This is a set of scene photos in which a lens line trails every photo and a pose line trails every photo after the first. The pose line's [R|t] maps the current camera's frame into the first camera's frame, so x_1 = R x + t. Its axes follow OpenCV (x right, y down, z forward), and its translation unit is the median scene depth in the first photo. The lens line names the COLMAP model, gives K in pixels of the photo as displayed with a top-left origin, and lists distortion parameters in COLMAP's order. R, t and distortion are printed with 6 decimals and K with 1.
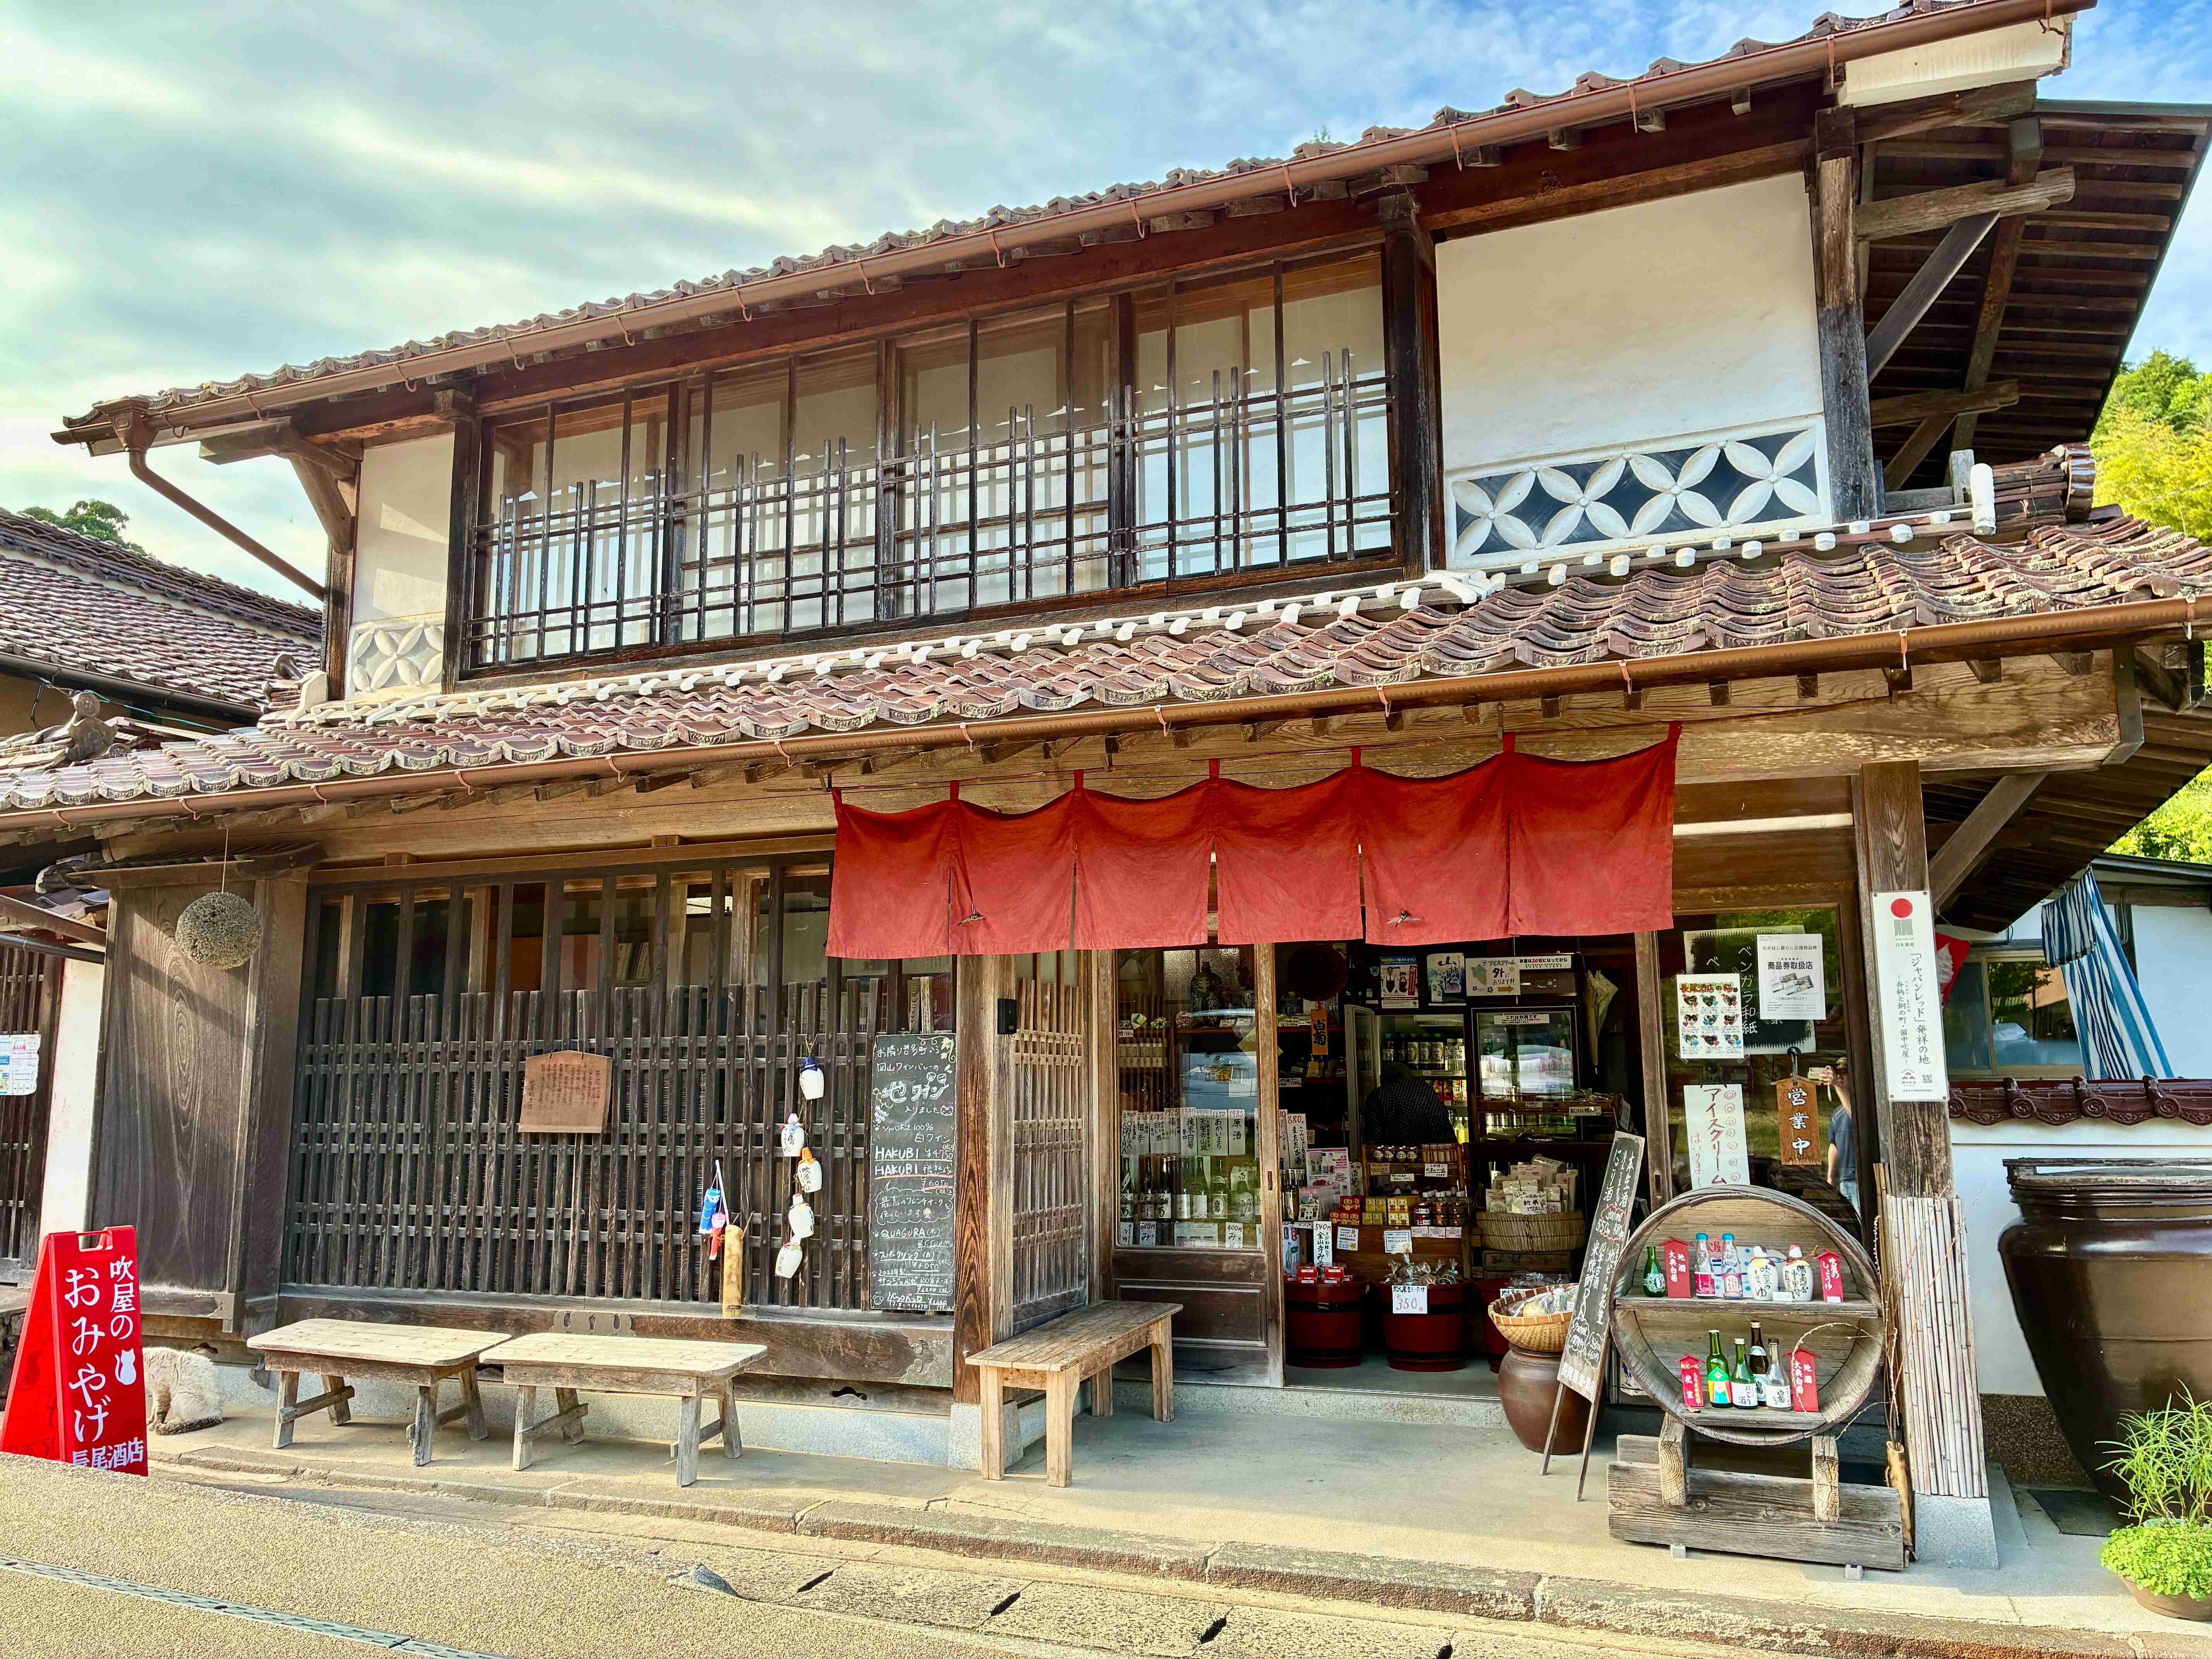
lens RADIAL K [[1640.4, 0, 1106.0], [0, 1640.4, 829.5], [0, 0, 1]] dist [0.000223, -0.000465]
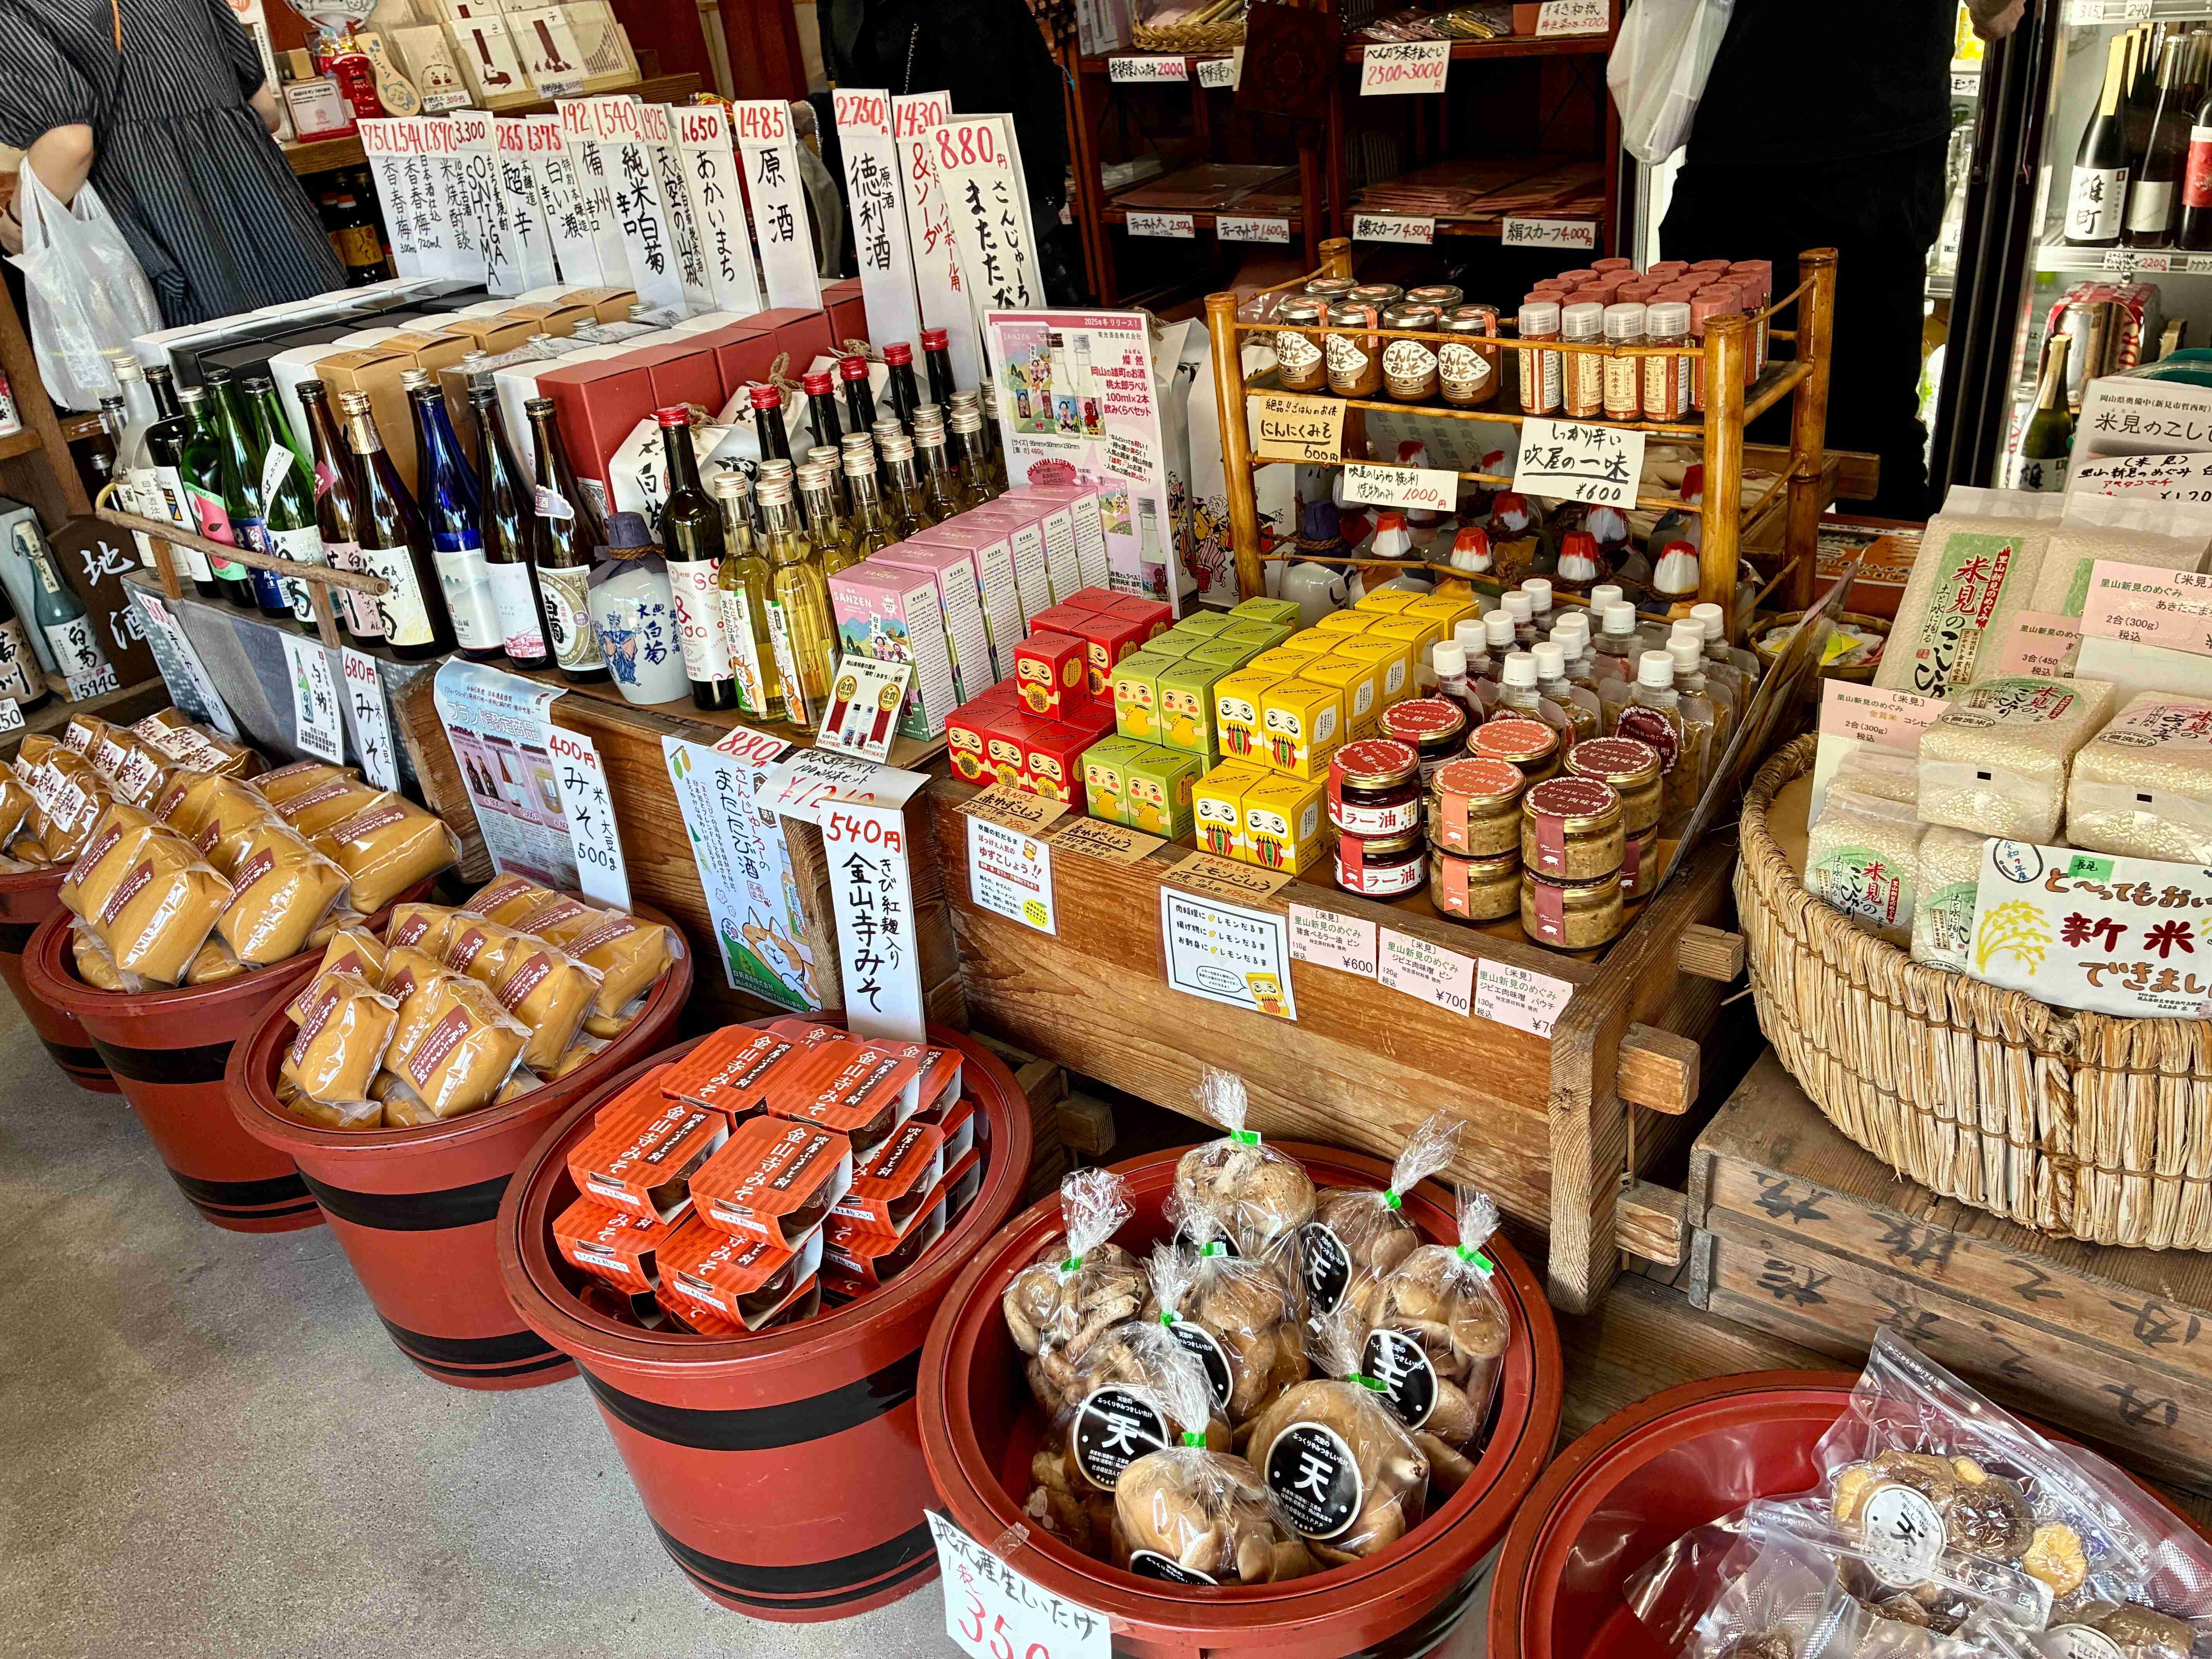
lens RADIAL K [[1640.4, 0, 1106.0], [0, 1640.4, 829.5], [0, 0, 1]] dist [0.000223, -0.000465]
pose [[0.958891, 0.056253, -0.278145, 0.201845], [0.127524, 0.790193, 0.599444, 0.127387], [0.253508, -0.610271, 0.750535, 0.827257]]
